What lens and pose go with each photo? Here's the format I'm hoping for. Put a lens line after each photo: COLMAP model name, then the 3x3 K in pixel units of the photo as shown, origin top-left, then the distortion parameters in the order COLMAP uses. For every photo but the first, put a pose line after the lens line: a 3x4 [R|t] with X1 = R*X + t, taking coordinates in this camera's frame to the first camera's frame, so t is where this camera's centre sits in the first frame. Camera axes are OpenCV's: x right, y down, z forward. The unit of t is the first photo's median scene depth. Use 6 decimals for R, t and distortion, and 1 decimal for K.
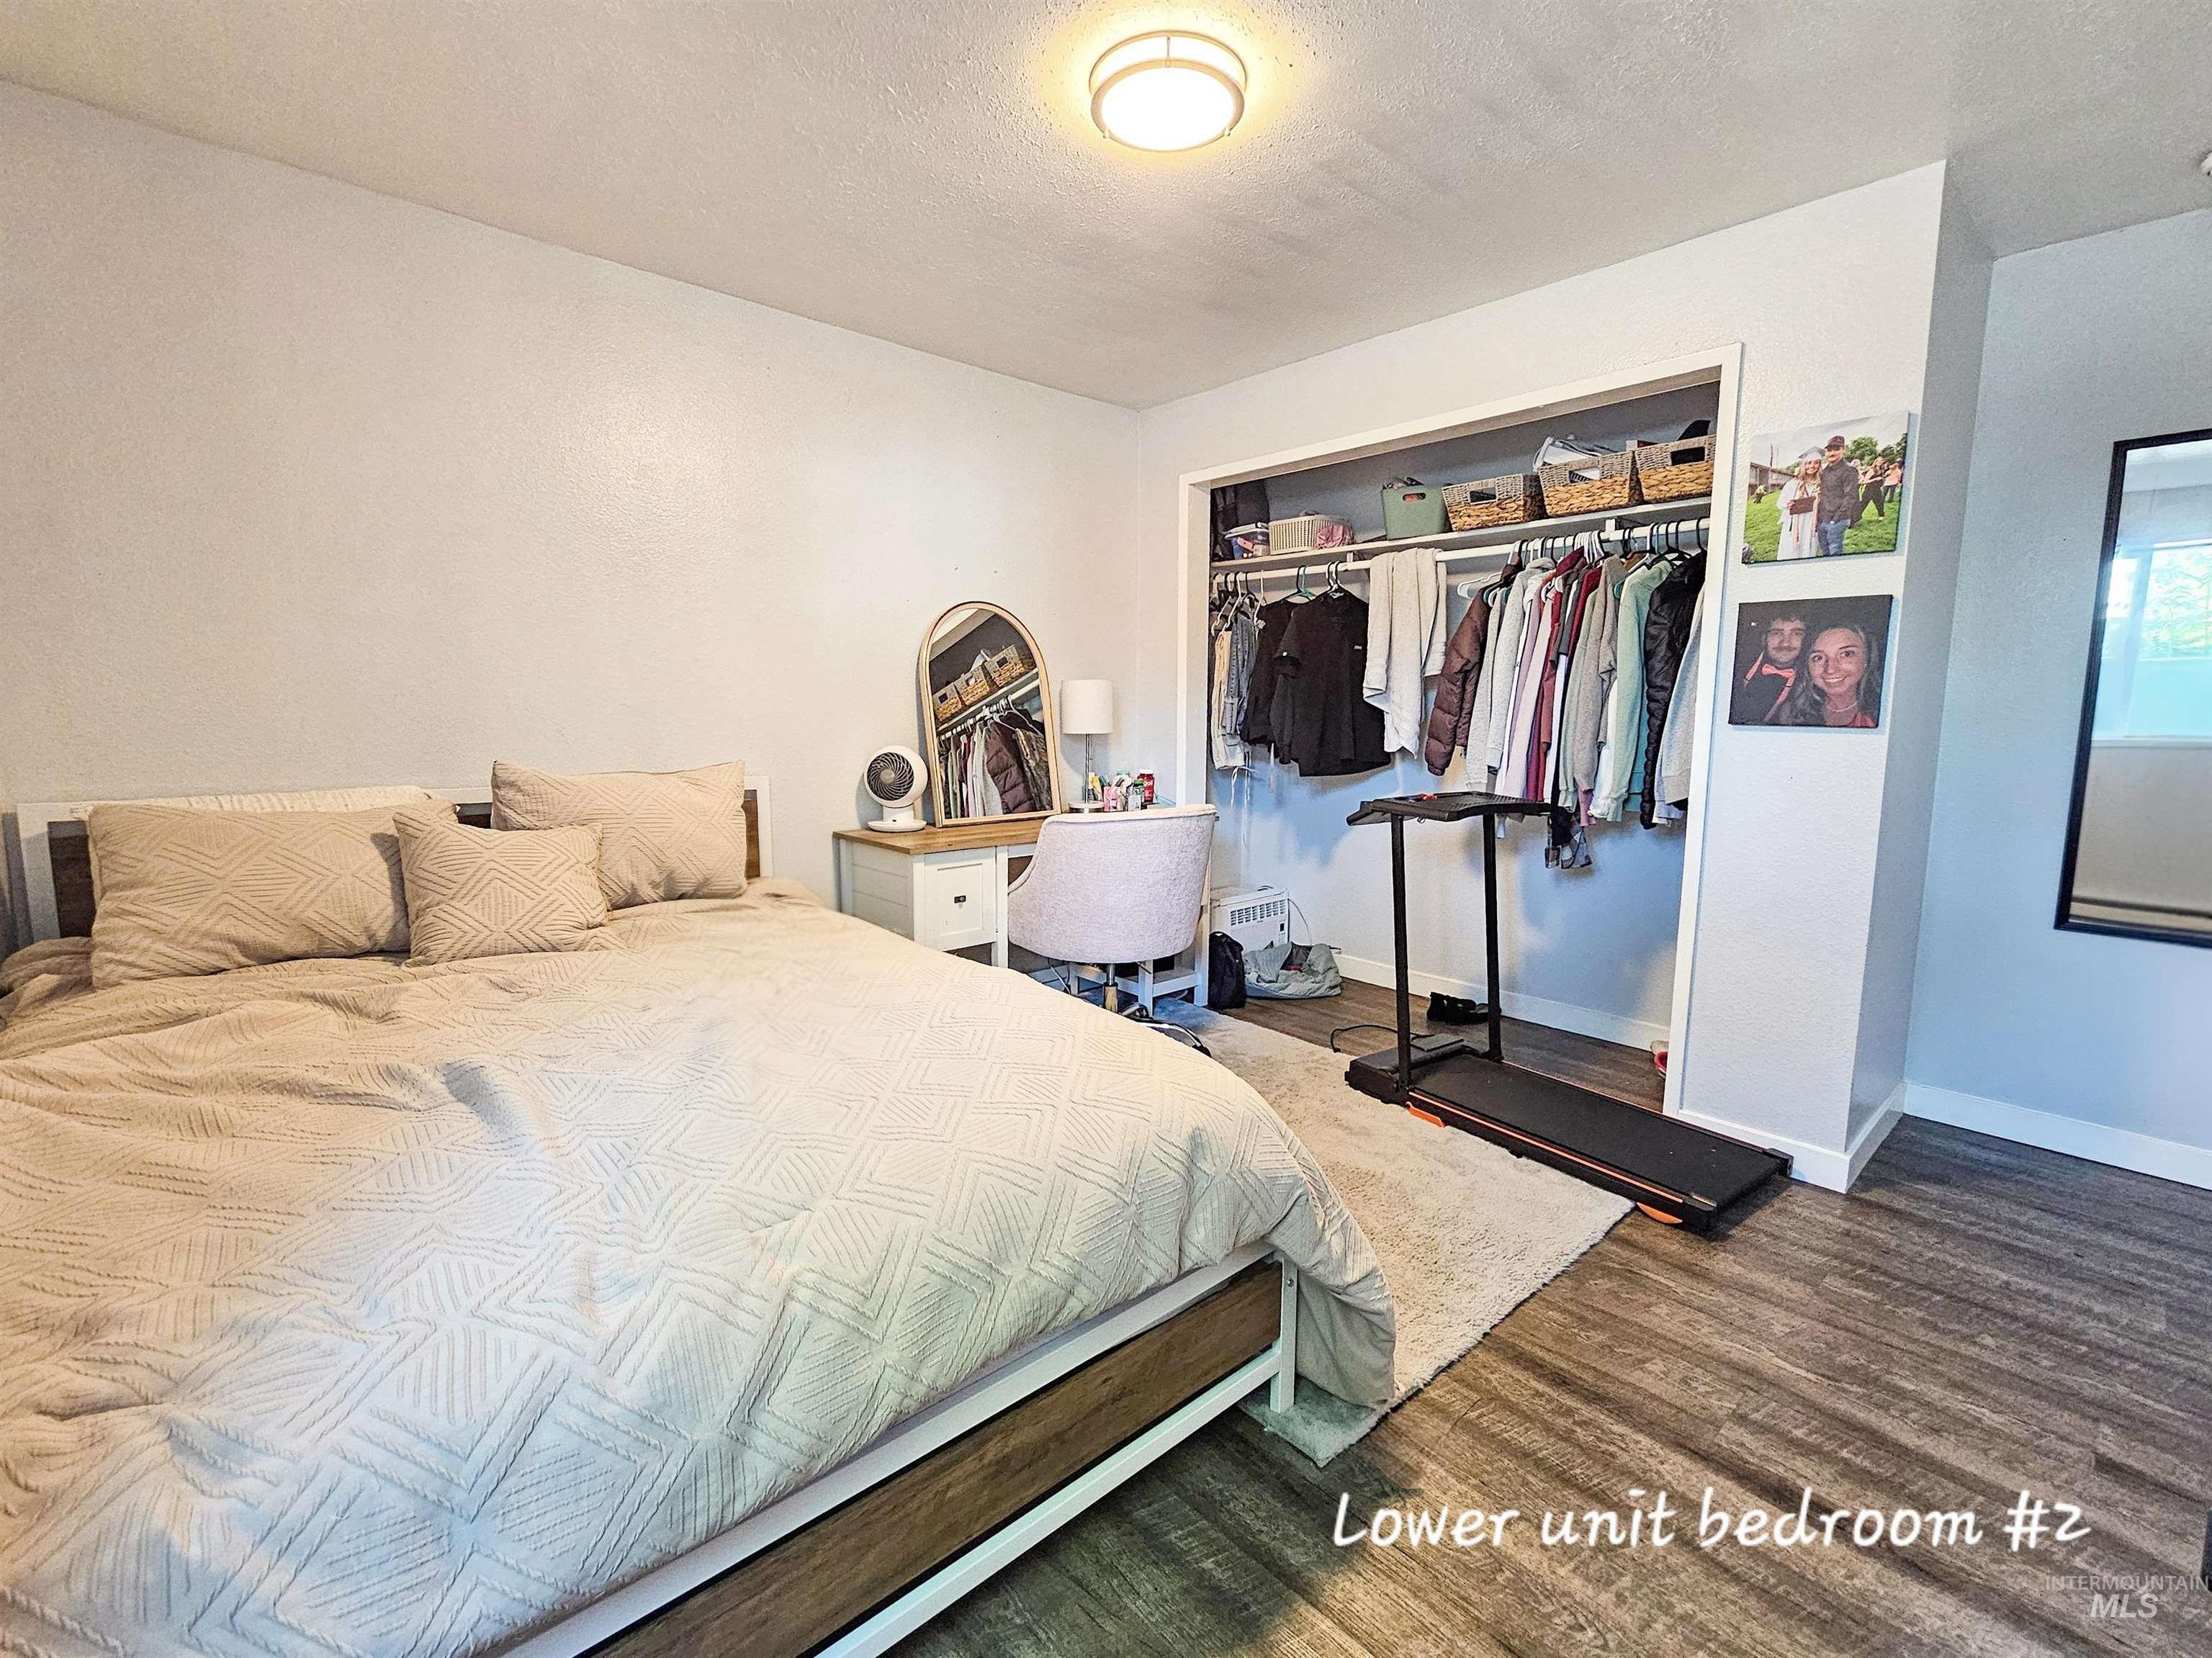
lens RADIAL K [[959.5, 0, 1106.0], [0, 959.5, 829.0], [0, 0, 1]] dist [-0.000501, -0.000063]
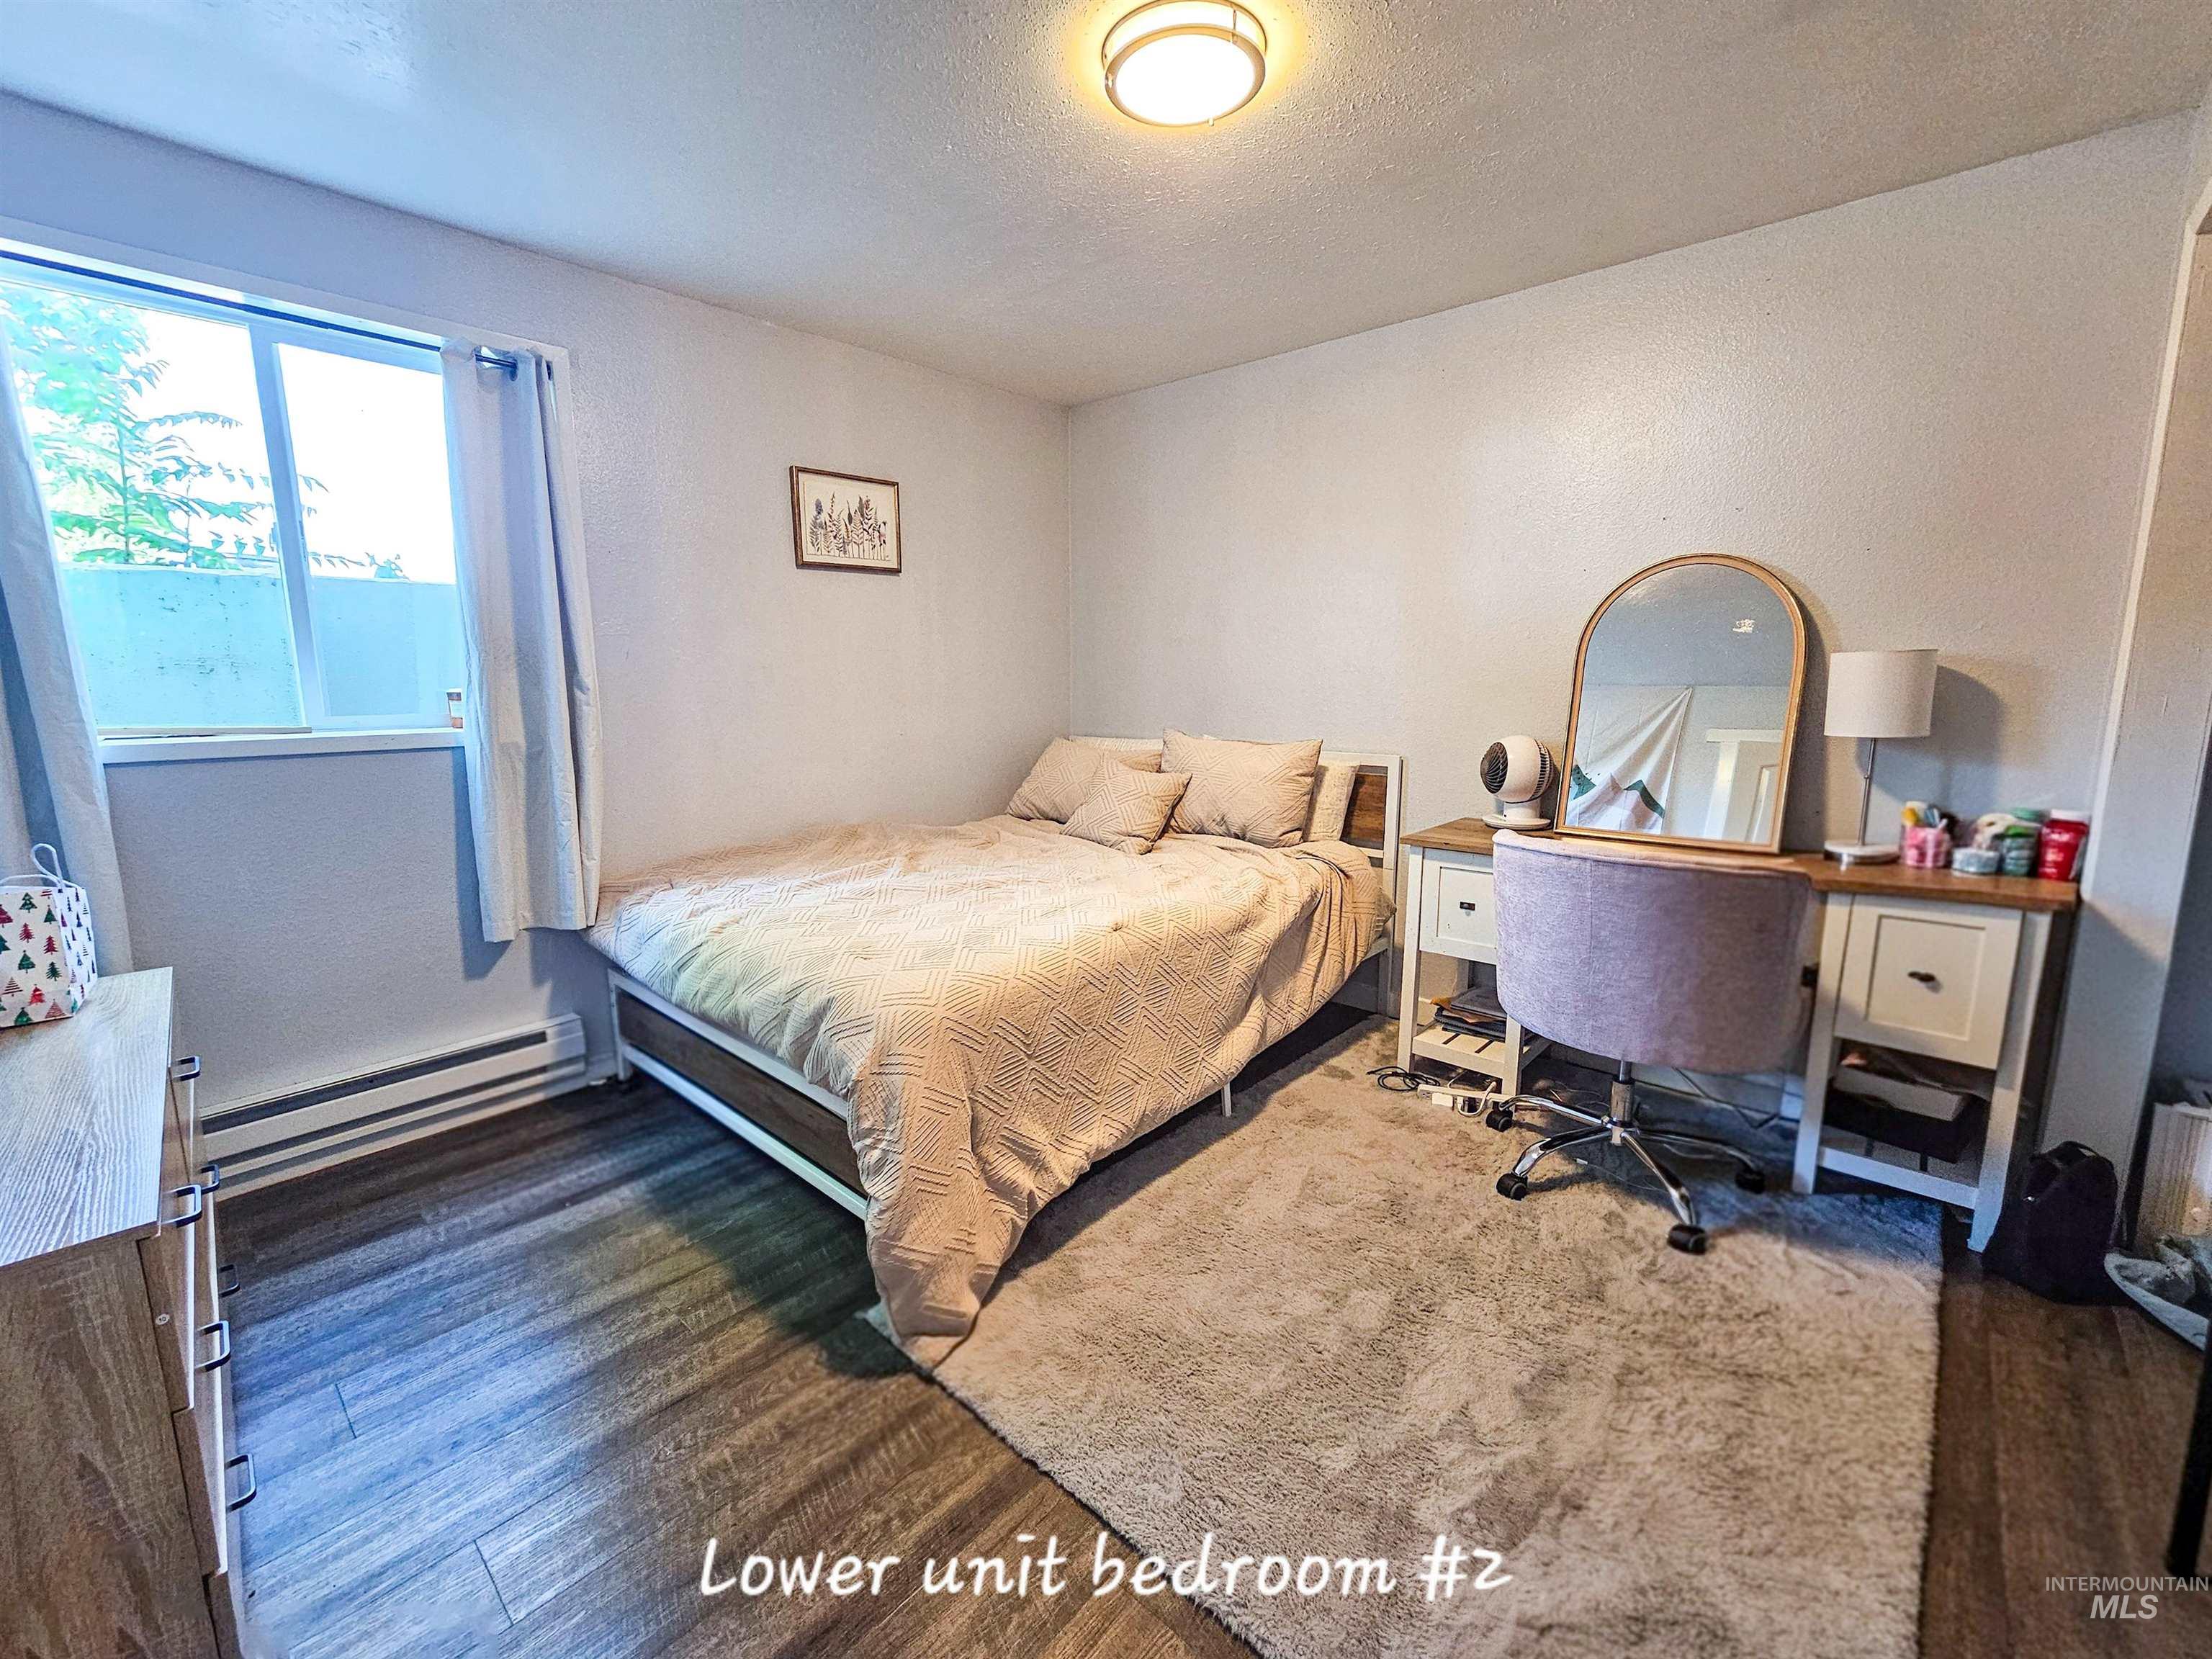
lens RADIAL K [[919.1, 0, 1106.0], [0, 919.1, 829.5], [0, 0, 1]] dist [-0.010838, -0.000076]
pose [[0.107079, 0.154459, -0.982179, 1.153602], [-0.119210, 0.982727, 0.141549, -0.143159], [0.987078, 0.101929, 0.123643, 0.953503]]
